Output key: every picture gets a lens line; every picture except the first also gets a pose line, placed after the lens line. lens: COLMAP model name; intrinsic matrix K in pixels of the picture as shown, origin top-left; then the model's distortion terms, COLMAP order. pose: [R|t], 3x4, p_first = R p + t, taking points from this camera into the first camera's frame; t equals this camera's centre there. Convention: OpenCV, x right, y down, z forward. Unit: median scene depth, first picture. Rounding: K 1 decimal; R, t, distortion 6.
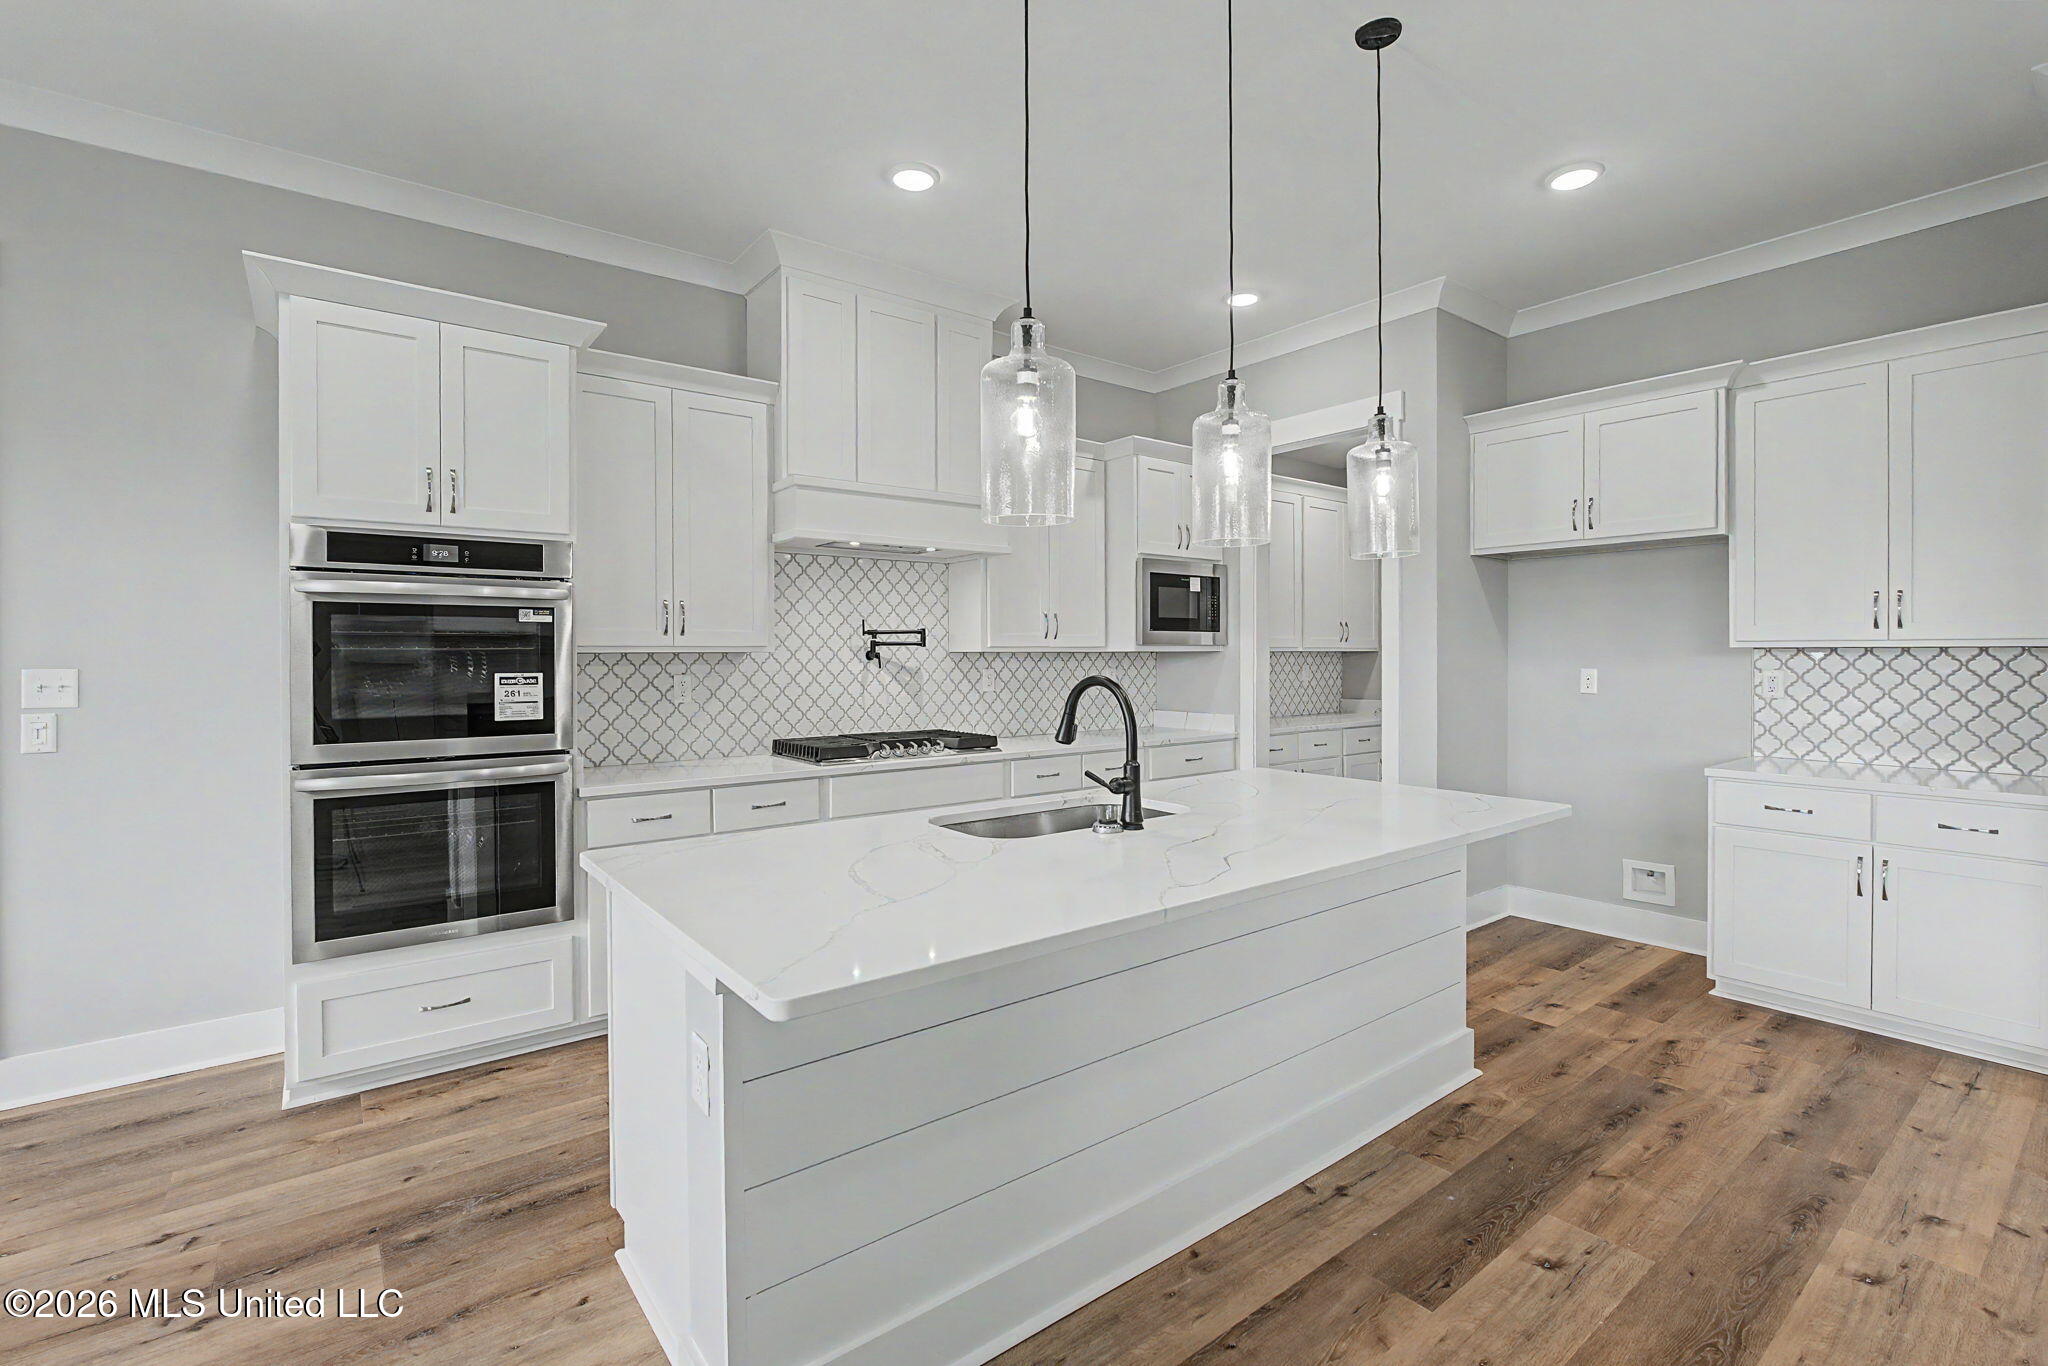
lens RADIAL K [[900.2, 0, 1030.5], [0, 900.2, 662.4], [0, 0, 1]] dist [0.001034, -0.000444]
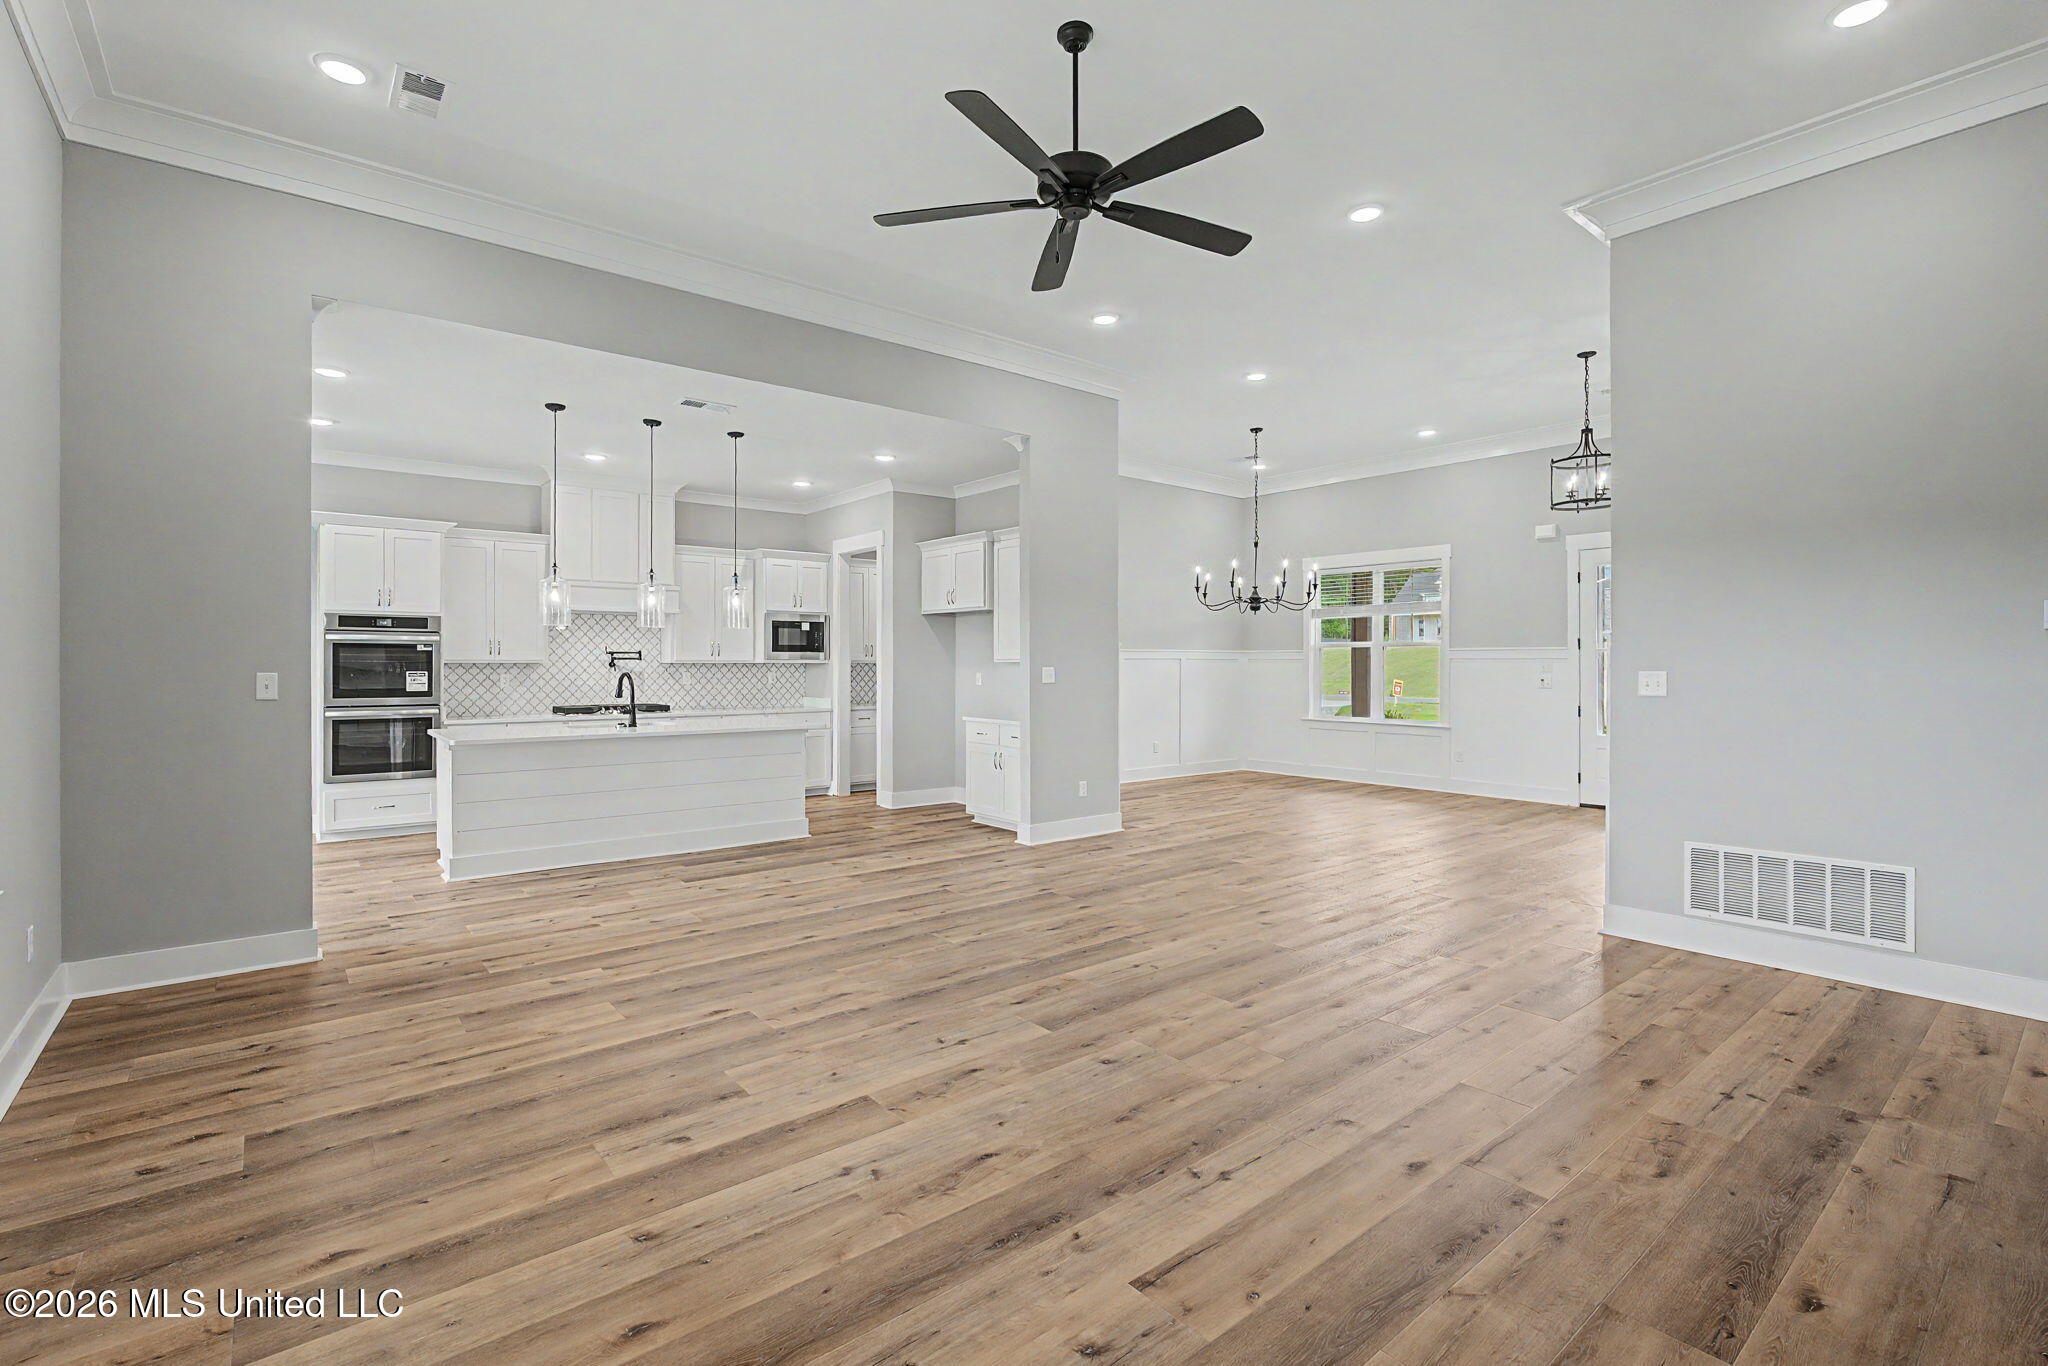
lens RADIAL K [[900.2, 0, 1014.2], [0, 900.2, 685.0], [0, 0, 1]] dist [0.001034, -0.000444]
pose [[0.999960, 0.003495, -0.008219, 0.843854], [-0.003379, 0.999895, 0.014065, 0.006768], [0.008267, -0.014036, 0.999867, -1.124748]]
